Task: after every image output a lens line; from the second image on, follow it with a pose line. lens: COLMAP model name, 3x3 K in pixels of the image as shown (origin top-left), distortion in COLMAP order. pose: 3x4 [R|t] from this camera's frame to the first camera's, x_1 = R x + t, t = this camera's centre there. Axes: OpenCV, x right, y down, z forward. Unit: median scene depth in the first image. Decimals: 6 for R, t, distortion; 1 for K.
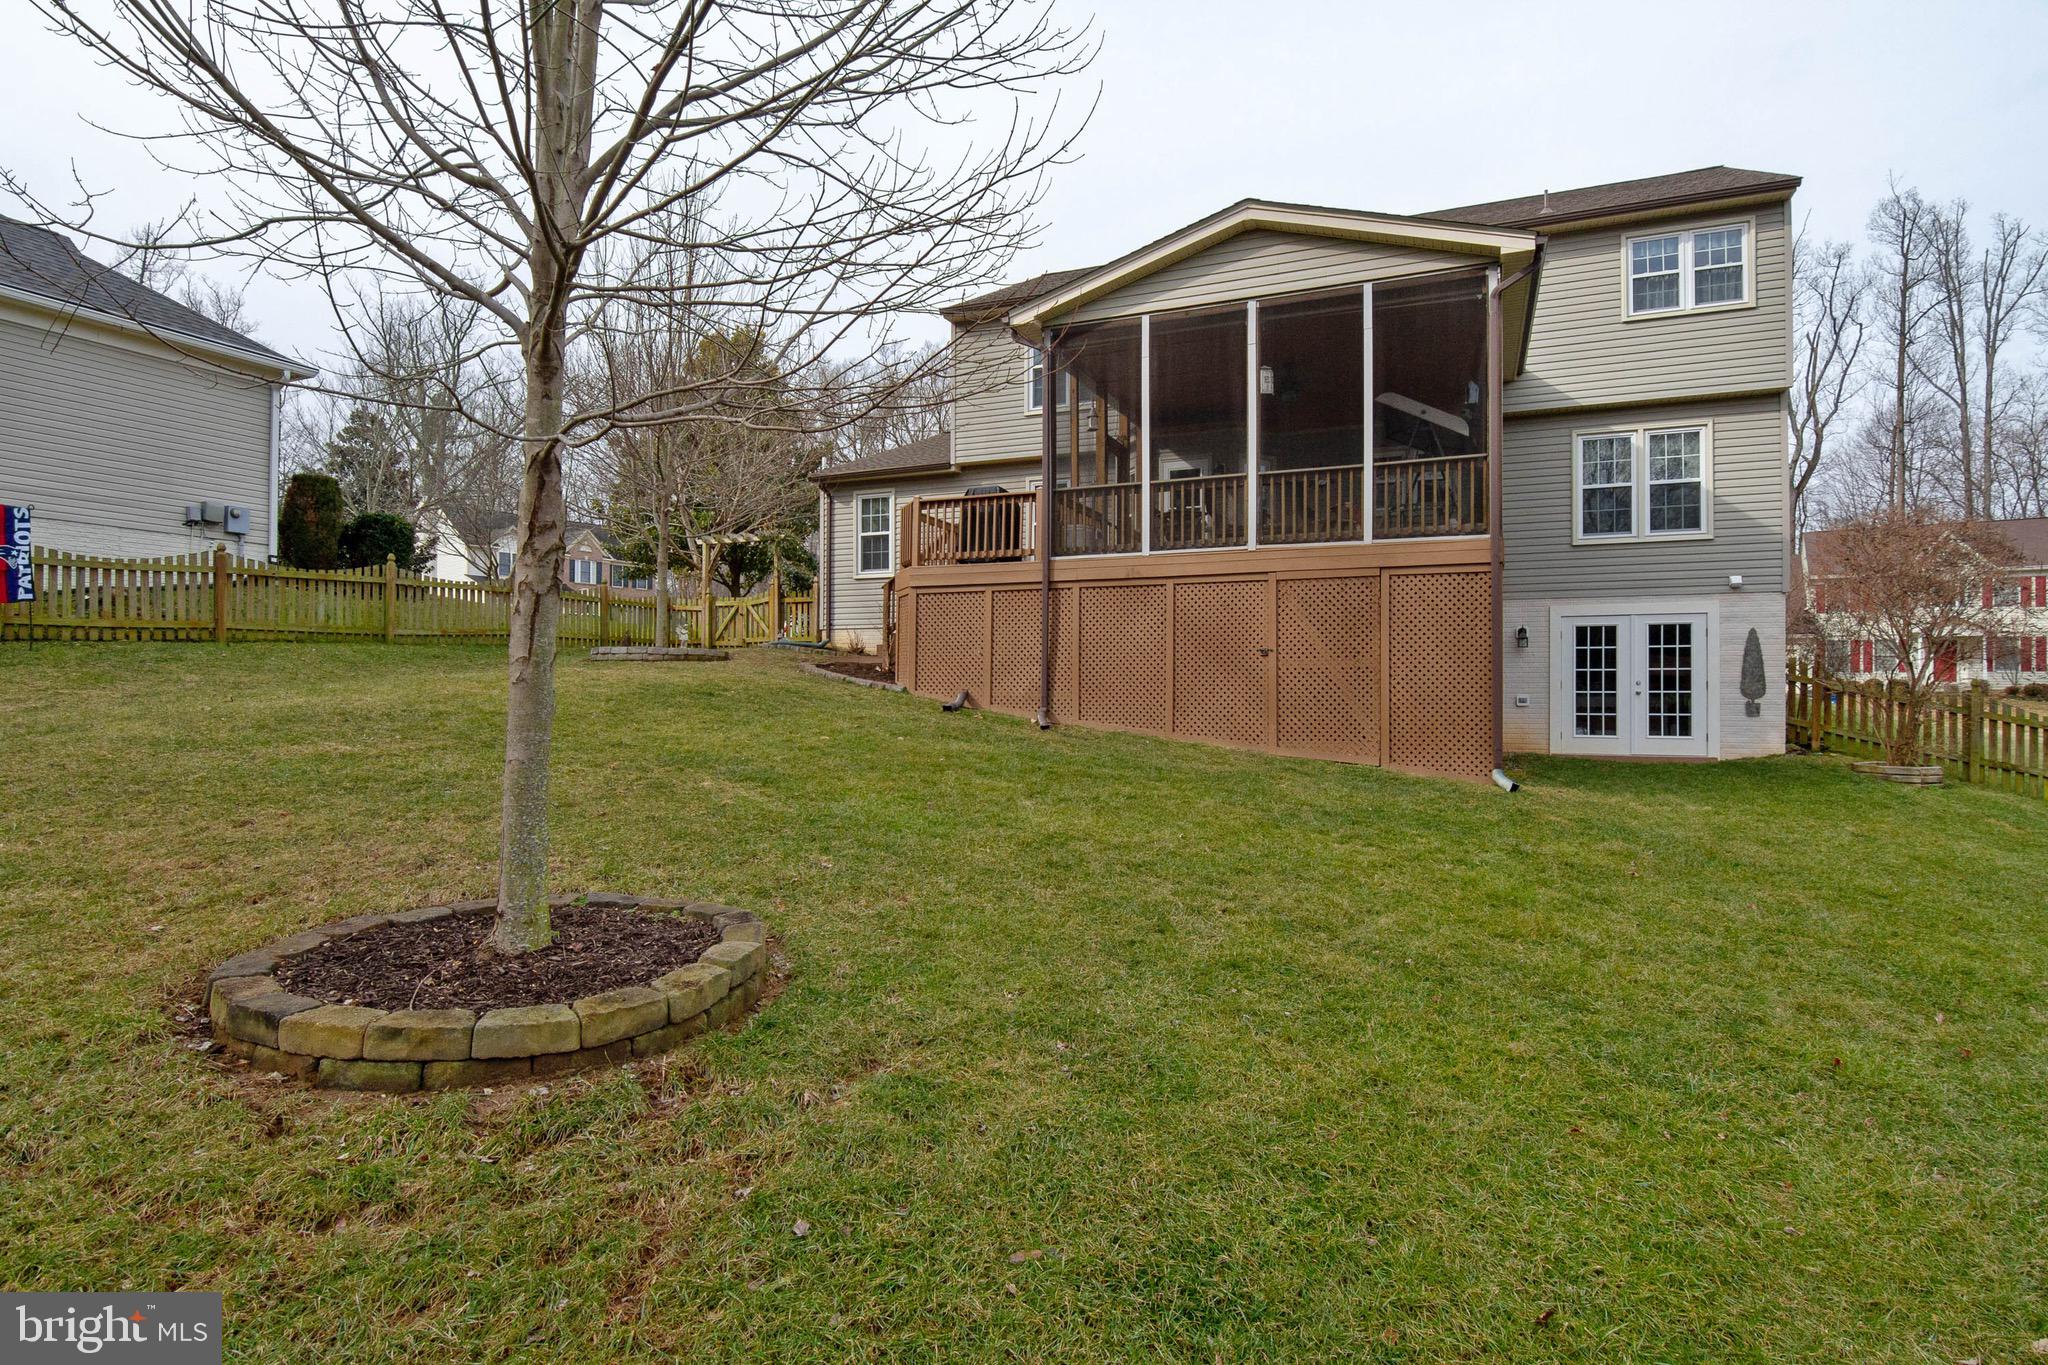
lens RADIAL K [[984.6, 0, 1024.0], [0, 984.6, 682.5], [0, 0, 1]] dist [-0.000338, -0.017024]
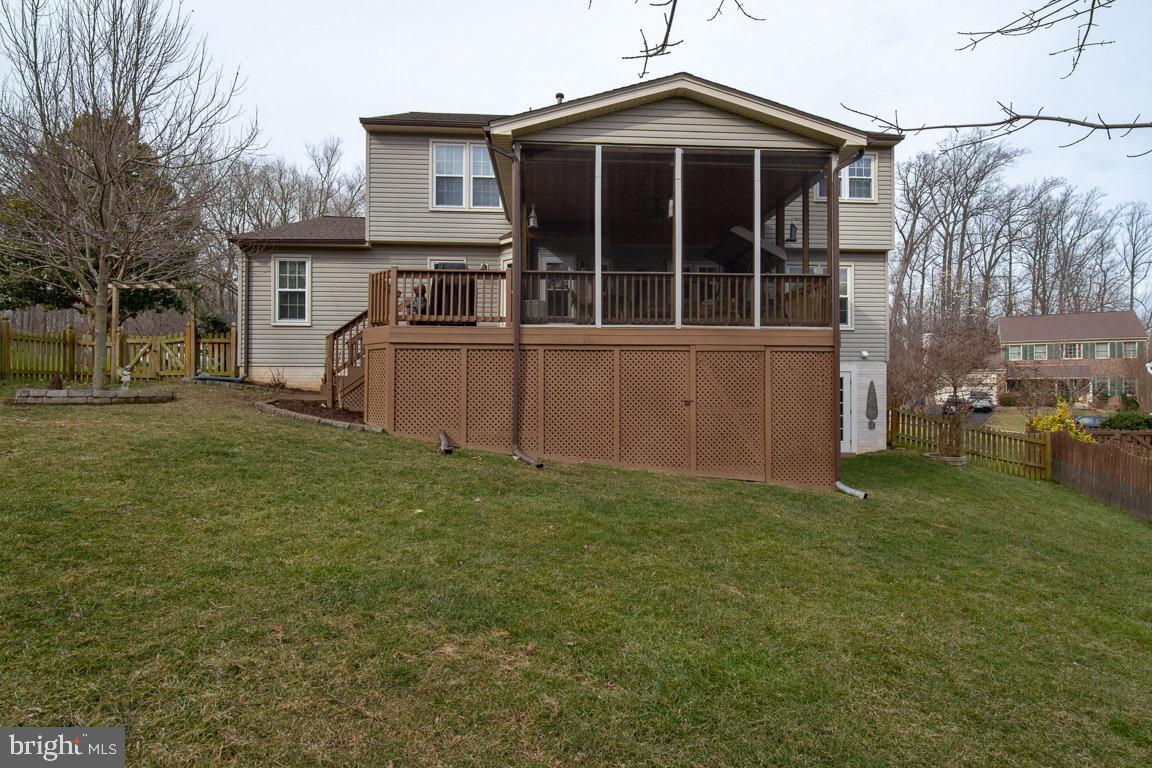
lens RADIAL K [[568.8, 0, 576.0], [0, 568.8, 384.0], [0, 0, 1]] dist [0.008875, -0.017882]
pose [[0.899391, 0.002354, 0.437138, -0.213617], [-0.001212, 0.999995, -0.002892, -0.046841], [-0.437142, 0.002072, 0.899390, 0.299370]]
